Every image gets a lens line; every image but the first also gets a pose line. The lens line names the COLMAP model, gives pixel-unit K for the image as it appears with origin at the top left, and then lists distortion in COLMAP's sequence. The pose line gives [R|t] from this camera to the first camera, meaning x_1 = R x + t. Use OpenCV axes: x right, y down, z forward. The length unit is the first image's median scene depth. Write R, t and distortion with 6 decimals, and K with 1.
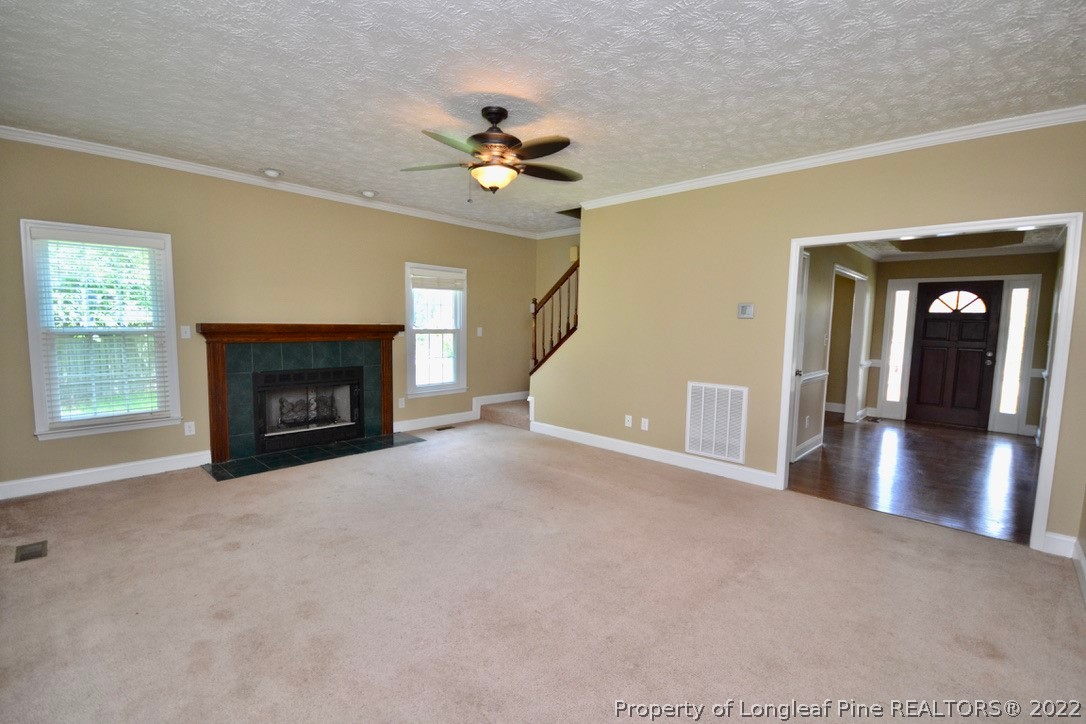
lens RADIAL K [[484.7, 0, 536.1], [0, 484.7, 365.0], [0, 0, 1]] dist [0.012502, -0.010879]
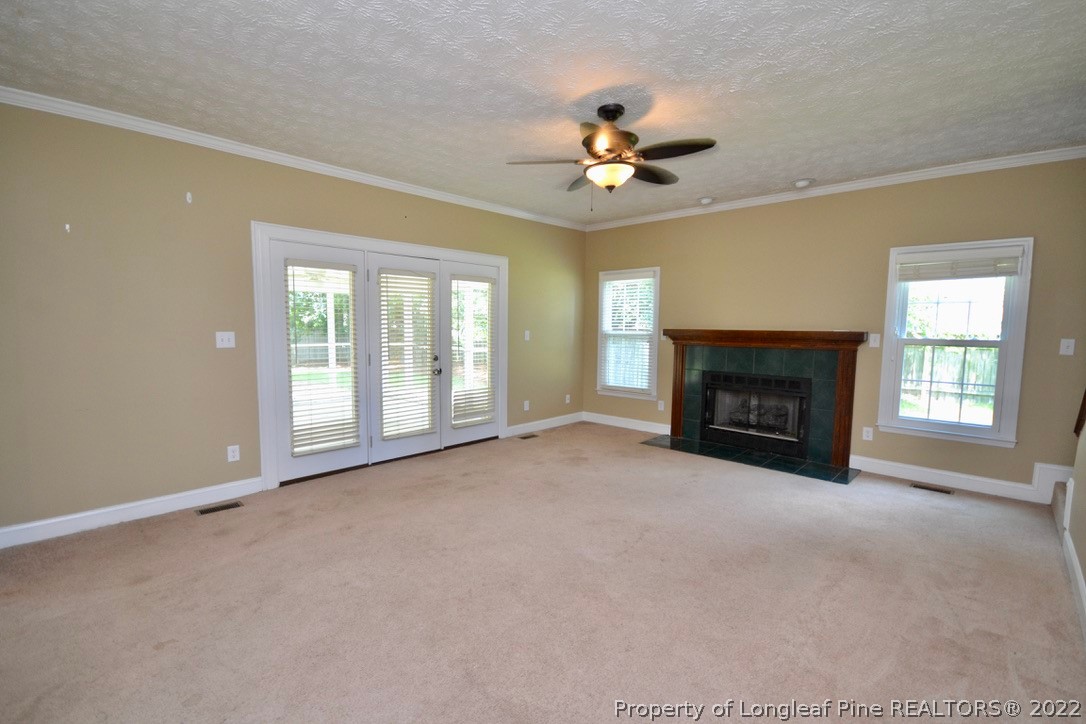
lens RADIAL K [[484.7, 0, 536.1], [0, 484.7, 365.0], [0, 0, 1]] dist [0.012502, -0.010879]
pose [[0.004160, 0.066834, -0.997755, 0.548673], [-0.096525, 0.993132, 0.066122, -0.034402], [0.995322, 0.096033, 0.010582, 0.525097]]
